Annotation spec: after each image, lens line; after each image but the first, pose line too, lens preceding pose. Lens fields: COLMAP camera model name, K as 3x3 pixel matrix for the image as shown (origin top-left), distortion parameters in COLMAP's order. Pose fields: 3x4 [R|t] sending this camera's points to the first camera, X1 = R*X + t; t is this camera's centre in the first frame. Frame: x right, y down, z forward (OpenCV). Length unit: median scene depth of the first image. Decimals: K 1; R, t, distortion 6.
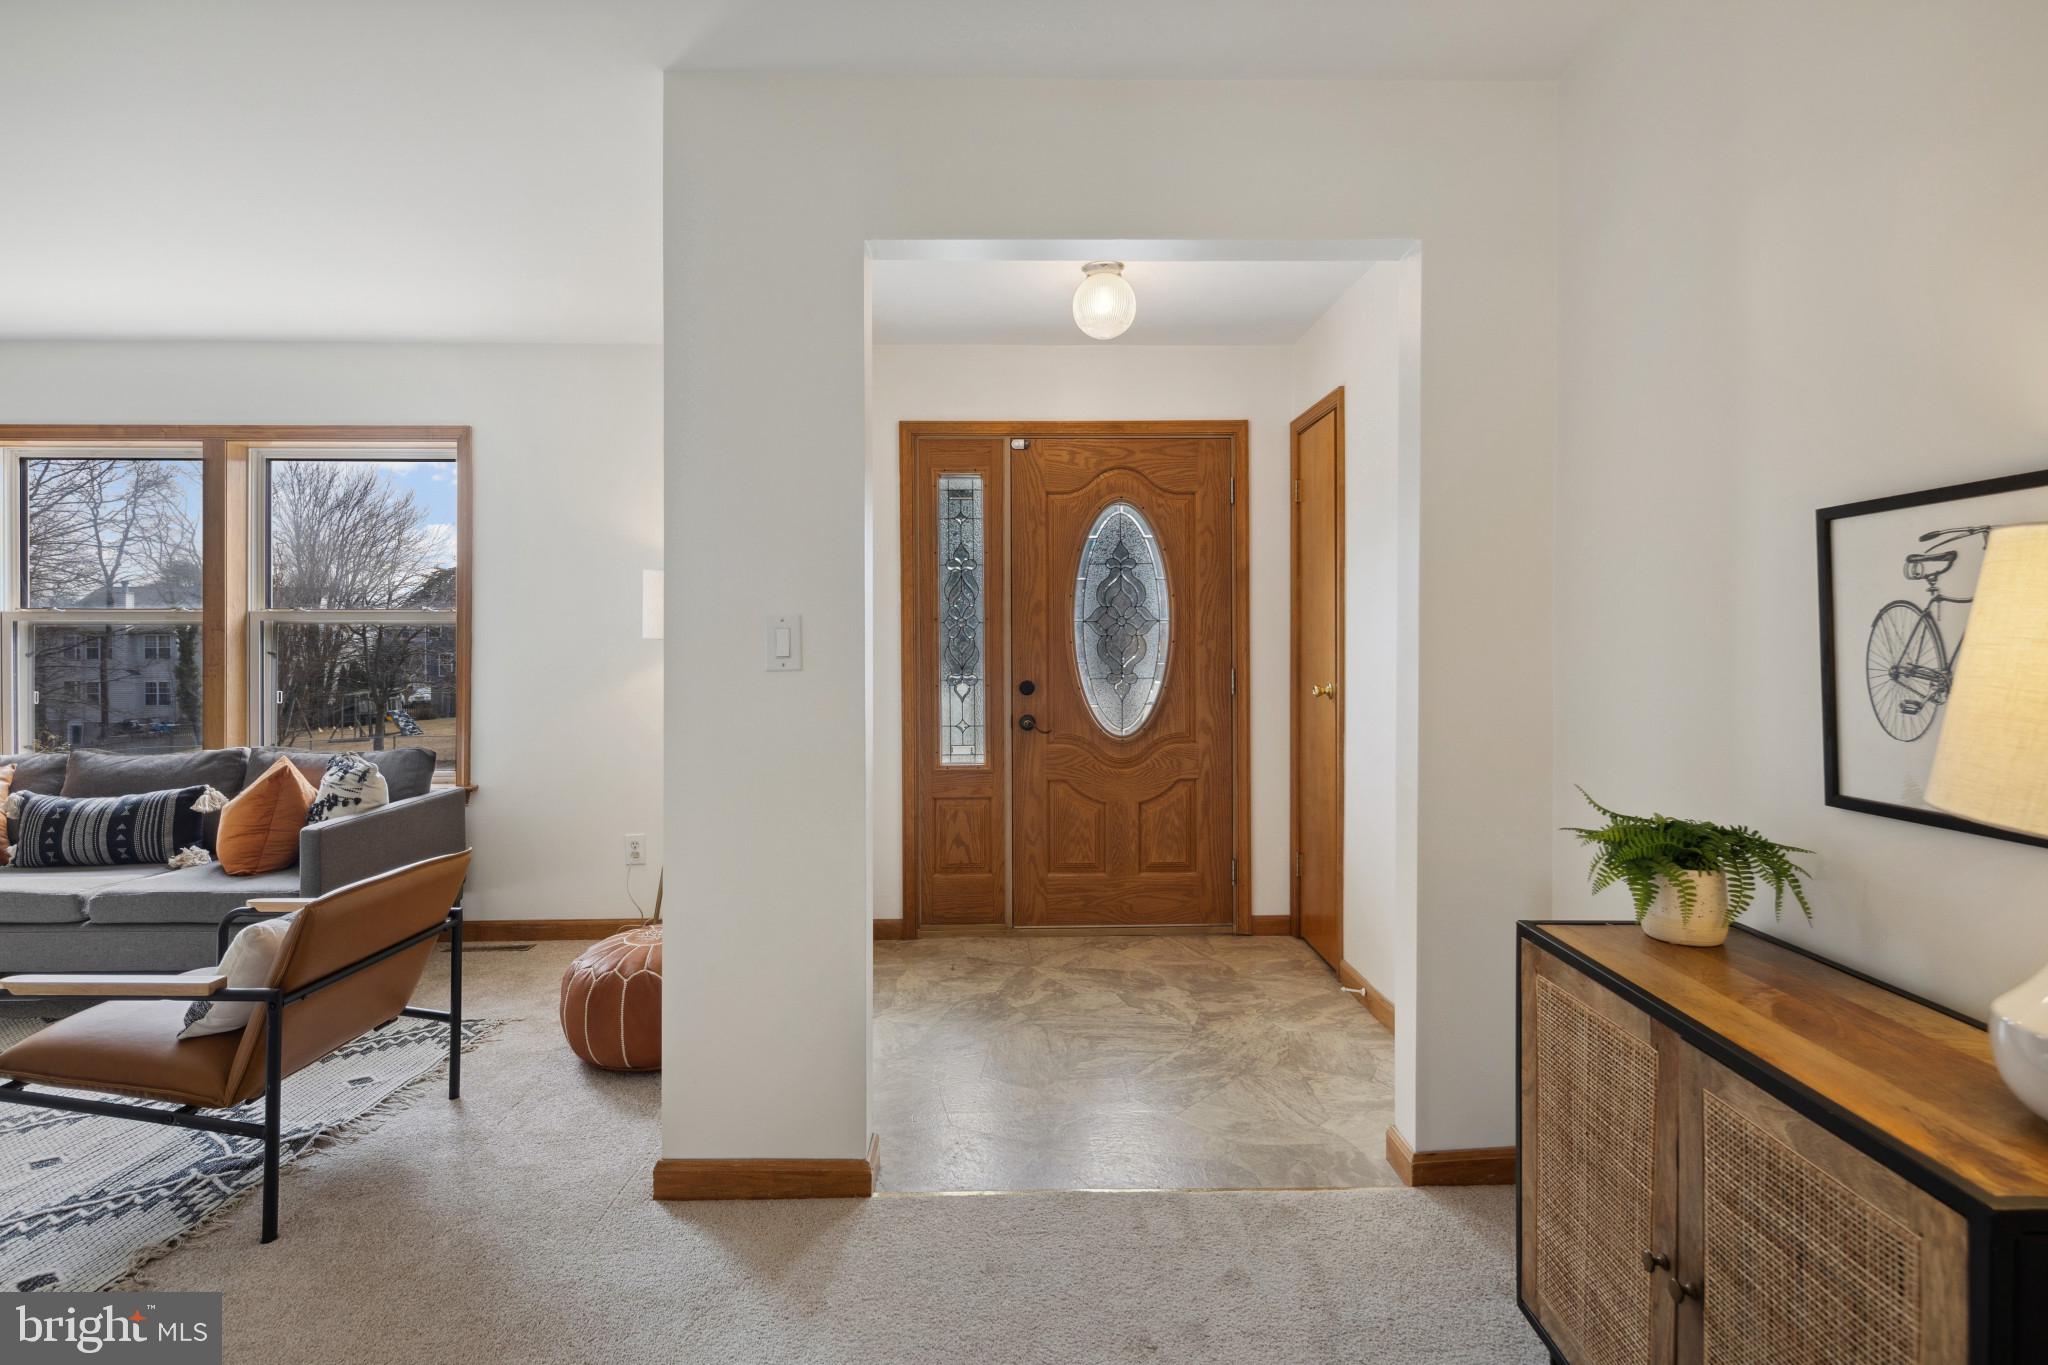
lens RADIAL K [[1007.4, 0, 1023.3], [0, 1007.4, 654.1], [0, 0, 1]] dist [0.001014, -0.001658]
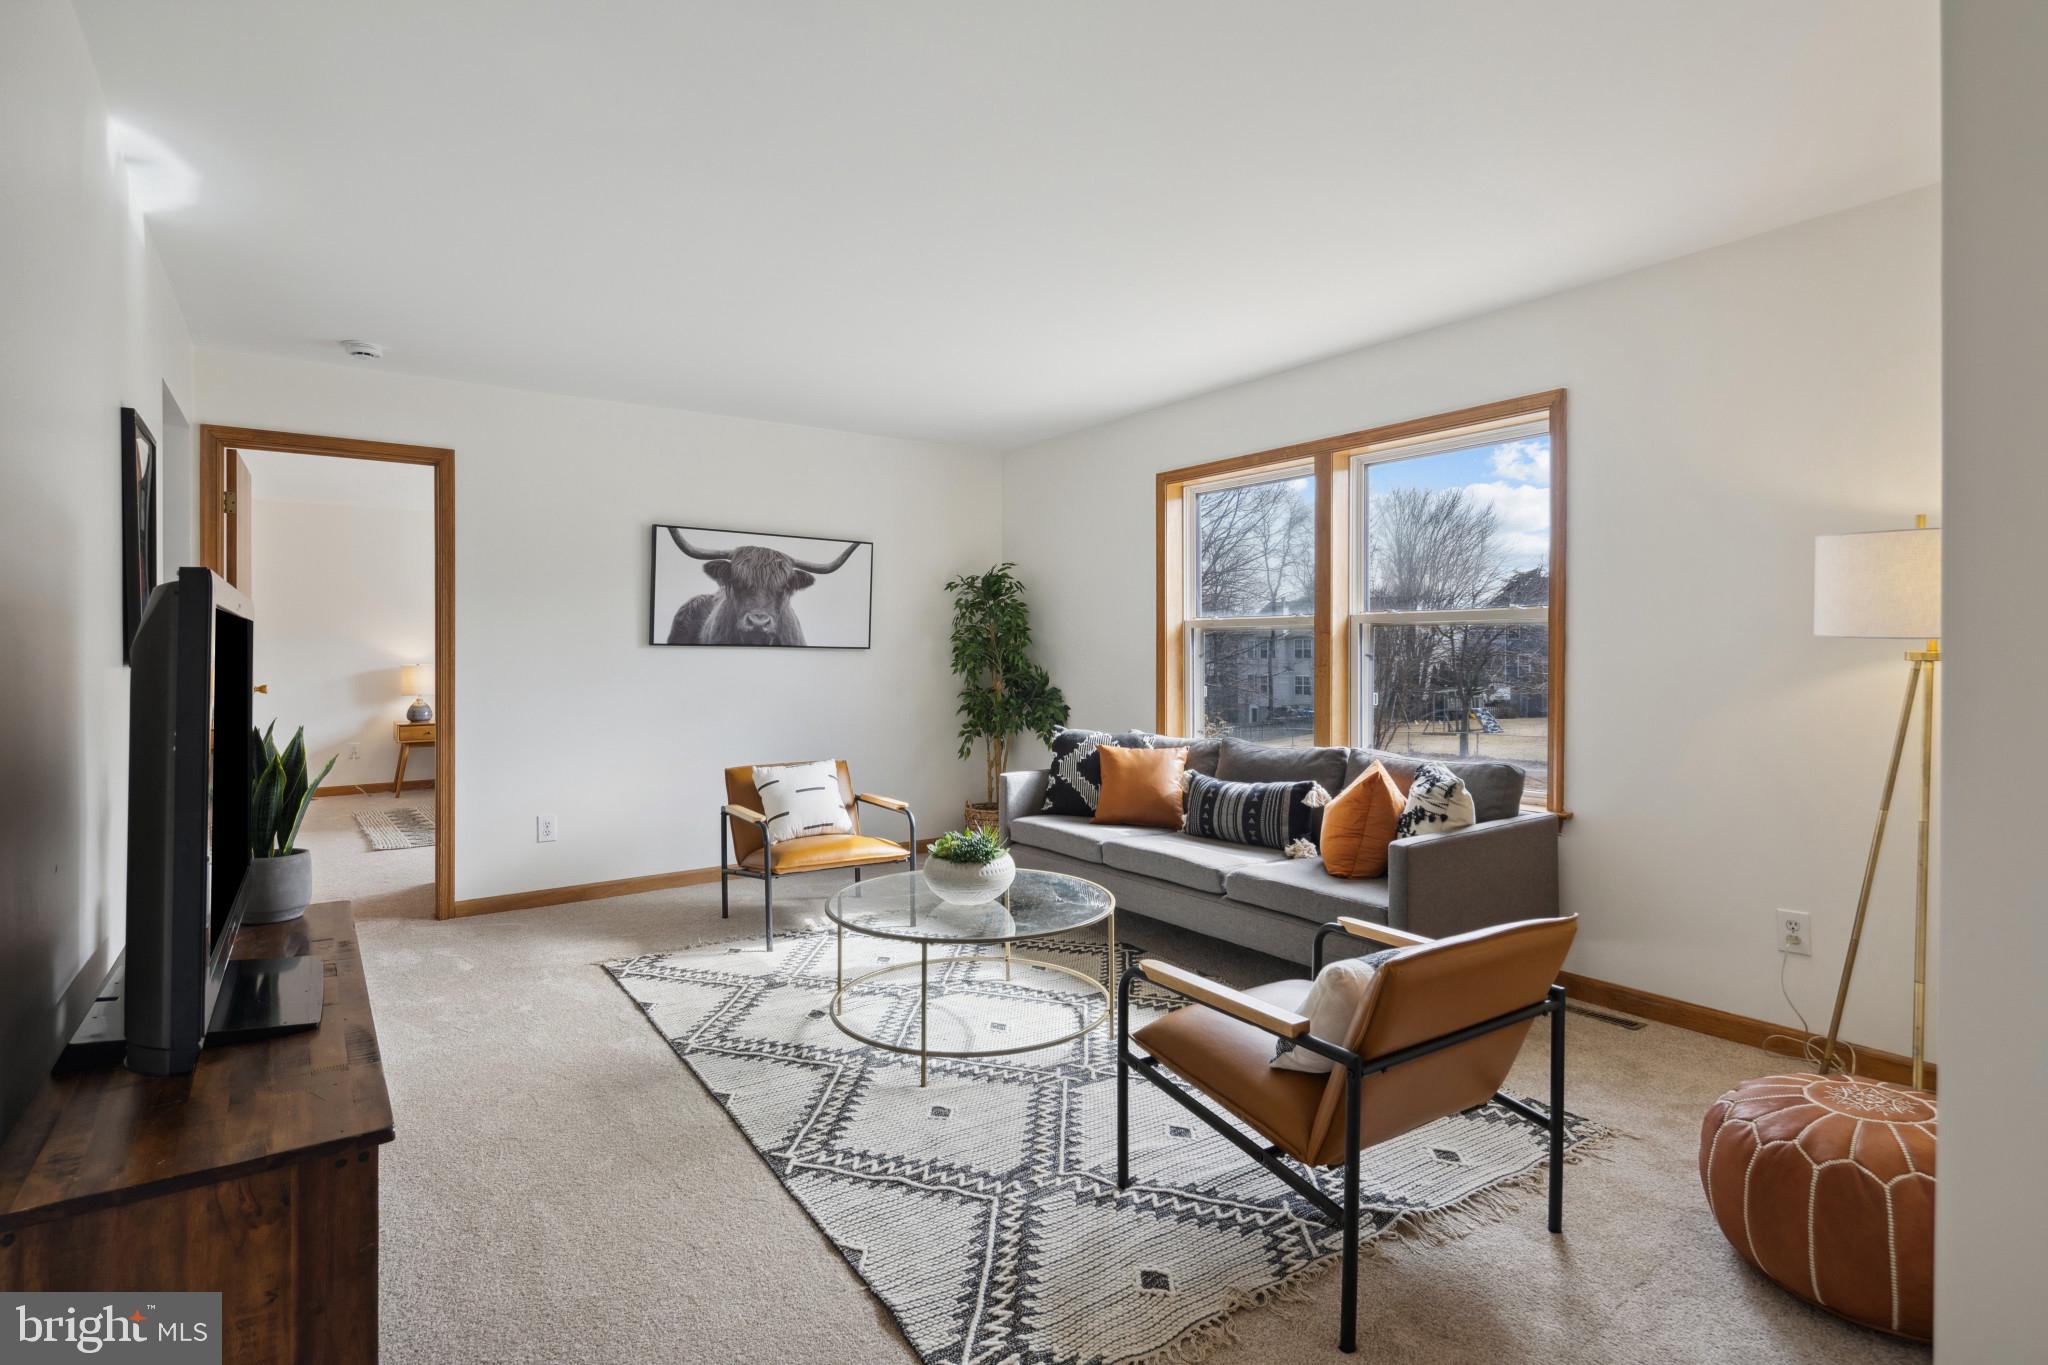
lens RADIAL K [[1005.2, 0, 1029.8], [0, 1005.2, 640.9], [0, 0, 1]] dist [0.002598, -0.002601]
pose [[0.559610, -0.006444, -0.828731, -0.113169], [-0.005619, 0.999917, -0.011570, -0.002227], [0.828737, 0.011131, 0.559527, 0.174511]]
